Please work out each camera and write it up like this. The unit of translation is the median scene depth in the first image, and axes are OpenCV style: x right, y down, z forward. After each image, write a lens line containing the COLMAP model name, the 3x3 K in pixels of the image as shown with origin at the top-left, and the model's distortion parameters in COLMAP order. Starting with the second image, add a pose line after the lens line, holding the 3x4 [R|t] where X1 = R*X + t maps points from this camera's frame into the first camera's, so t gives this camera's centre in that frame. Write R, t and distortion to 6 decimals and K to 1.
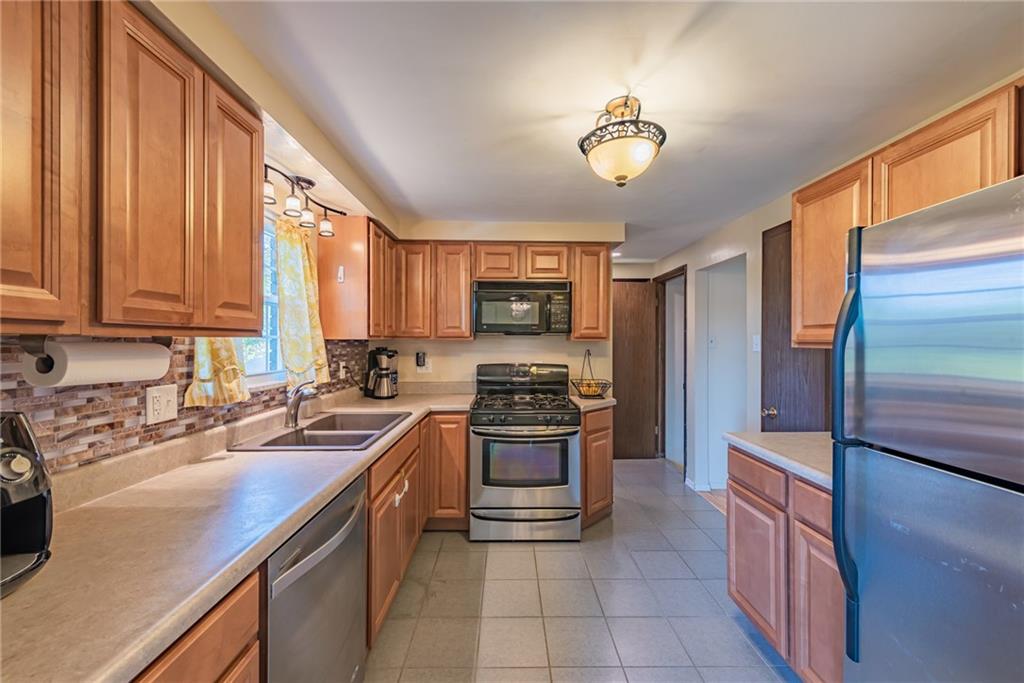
lens RADIAL K [[407.5, 0, 509.3], [0, 407.5, 341.7], [0, 0, 1]] dist [0.005648, -0.000492]
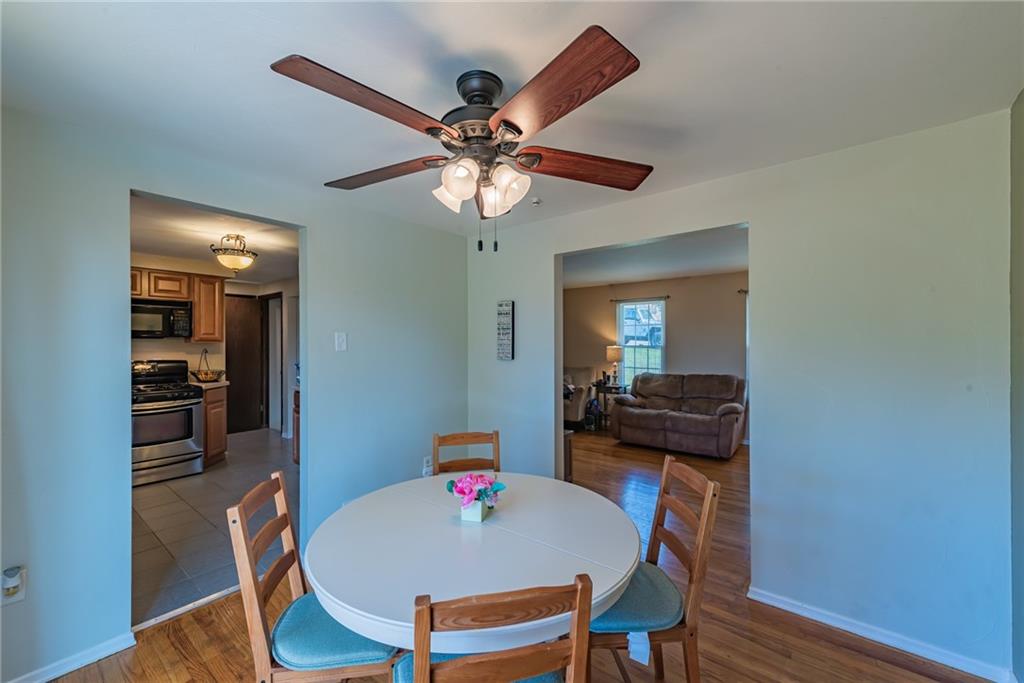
lens RADIAL K [[407.5, 0, 513.7], [0, 407.5, 344.6], [0, 0, 1]] dist [0.005648, -0.000492]
pose [[0.634570, -0.006039, 0.772841, -0.237221], [0.001933, 0.999979, 0.006226, -0.002003], [-0.772863, -0.002457, 0.634569, -0.773359]]
